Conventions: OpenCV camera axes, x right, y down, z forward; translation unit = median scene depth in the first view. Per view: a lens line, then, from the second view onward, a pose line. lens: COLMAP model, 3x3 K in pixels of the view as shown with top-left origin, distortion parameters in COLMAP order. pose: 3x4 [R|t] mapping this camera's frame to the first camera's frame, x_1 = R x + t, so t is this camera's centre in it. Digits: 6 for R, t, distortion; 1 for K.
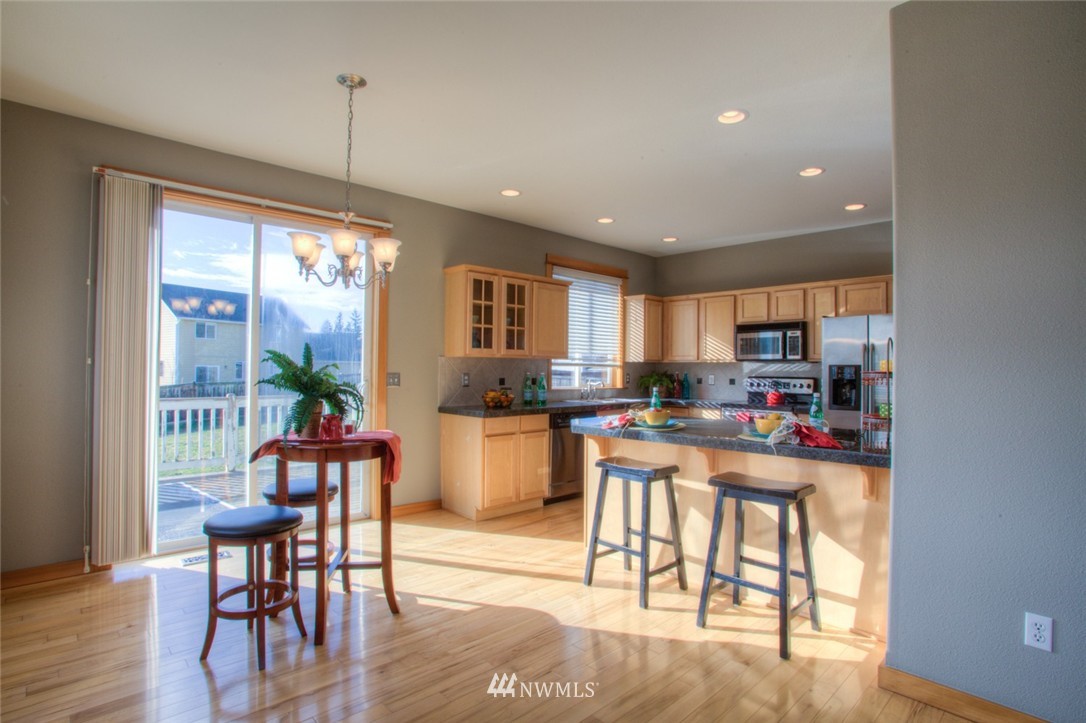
lens RADIAL K [[547.6, 0, 543.0], [0, 547.6, 361.5], [0, 0, 1]] dist [-0.075007, -0.000115]
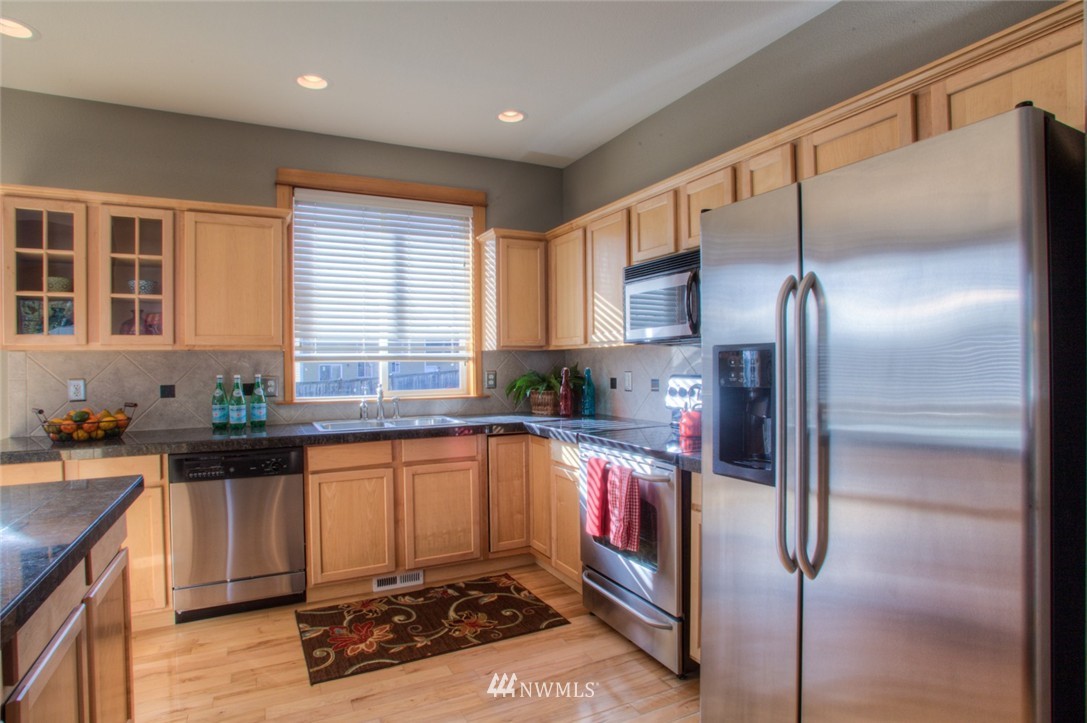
lens RADIAL K [[579.6, 0, 543.5], [0, 579.6, 361.5], [0, 0, 1]] dist [-0.070236, 0.029115]
pose [[0.956630, -0.021538, -0.290508, 0.456197], [0.025586, 0.999621, 0.010145, 0.008430], [0.290180, -0.017138, 0.956819, 0.516989]]
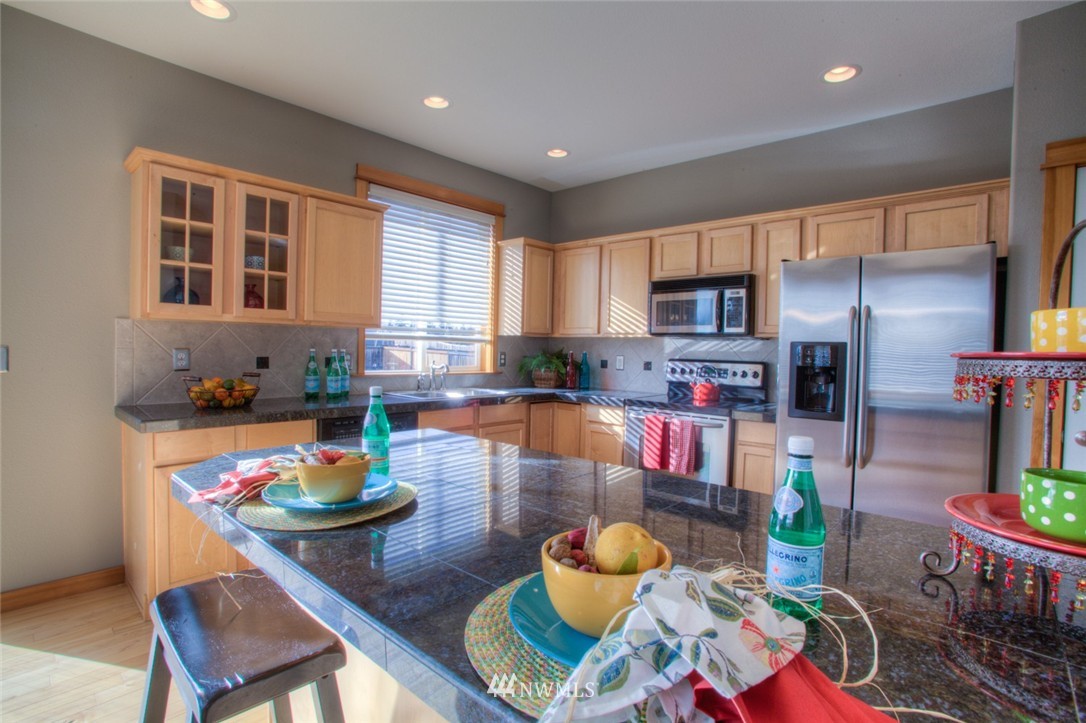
lens RADIAL K [[528.6, 0, 543.0], [0, 528.6, 361.5], [0, 0, 1]] dist [-0.079976, 0.035908]
pose [[0.997122, 0.010016, 0.075153, 0.184795], [-0.013037, 0.999122, 0.039819, 0.007389], [-0.074688, -0.040684, 0.996377, 0.379267]]
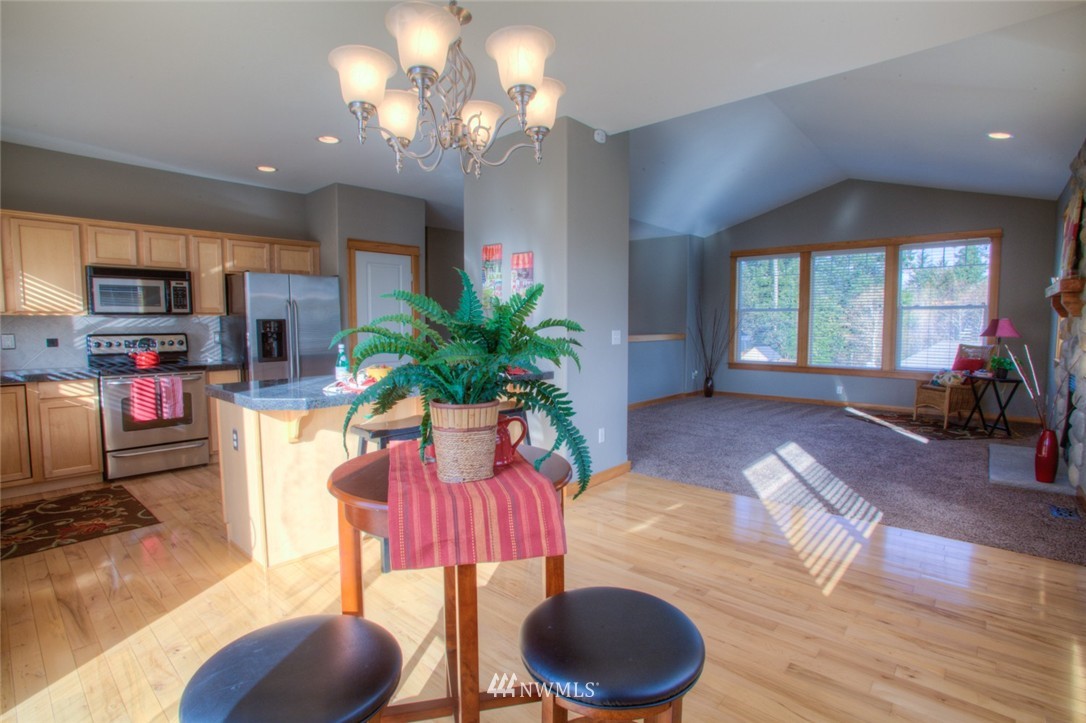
lens RADIAL K [[528.6, 0, 543.0], [0, 528.6, 361.5], [0, 0, 1]] dist [-0.079976, 0.035908]
pose [[-0.099402, -0.081159, 0.991732, -0.433365], [-0.010142, 0.996699, 0.080548, 0.001595], [-0.994996, -0.002051, -0.099897, 0.469879]]
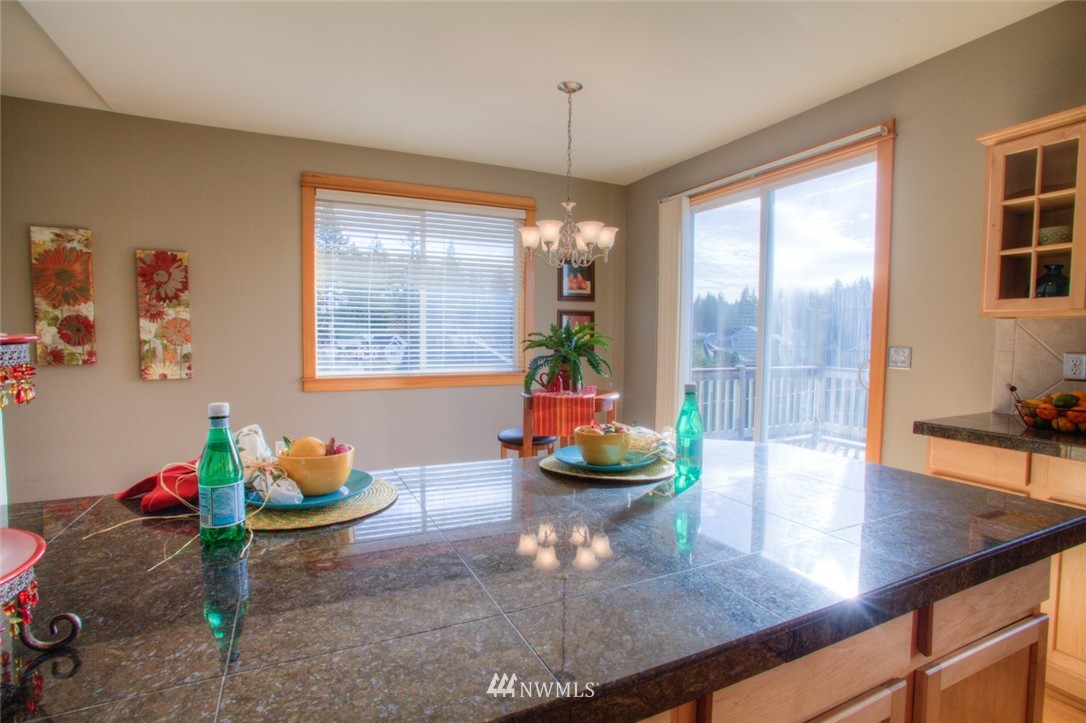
lens RADIAL K [[532.4, 0, 543.0], [0, 532.4, 361.5], [0, 0, 1]] dist [-0.000212, -0.000025]
pose [[-0.284921, 0.039540, -0.957735, 0.378178], [0.001221, 0.999163, 0.040887, 0.008840], [0.958550, 0.010480, -0.284731, 0.624813]]
